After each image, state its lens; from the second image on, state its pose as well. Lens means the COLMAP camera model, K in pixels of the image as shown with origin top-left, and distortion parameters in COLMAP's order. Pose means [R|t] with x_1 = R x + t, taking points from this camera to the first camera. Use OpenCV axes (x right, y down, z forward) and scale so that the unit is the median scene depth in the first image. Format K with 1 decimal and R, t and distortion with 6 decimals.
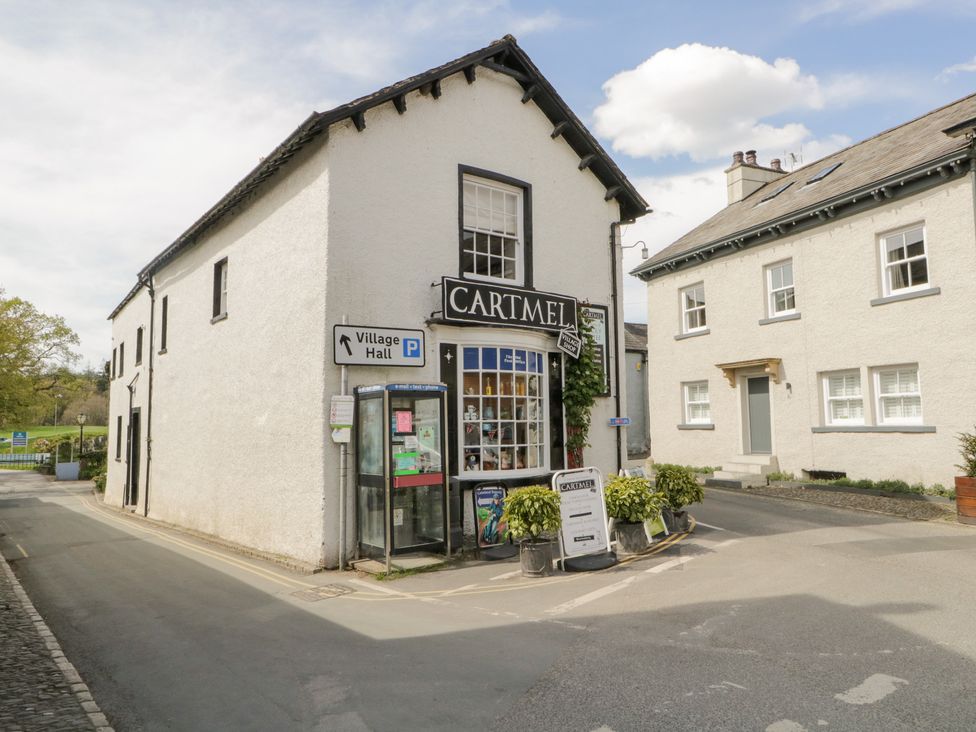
lens RADIAL K [[708.3, 0, 490.2], [0, 708.3, 352.8], [0, 0, 1]] dist [0.002654, -0.005949]
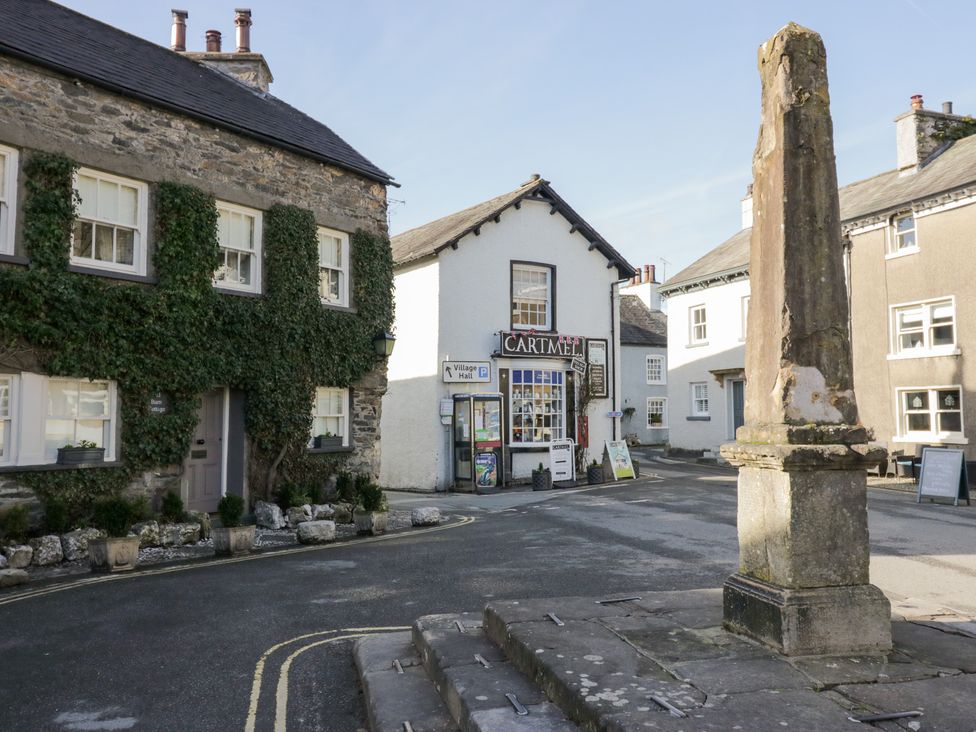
lens RADIAL K [[708.3, 0, 490.2], [0, 708.3, 352.8], [0, 0, 1]] dist [0.002654, -0.005949]
pose [[0.997083, 0.004870, -0.076167, 0.036169], [-0.003628, 0.999858, 0.016442, -0.074017], [0.076236, -0.016117, 0.996960, -0.674444]]
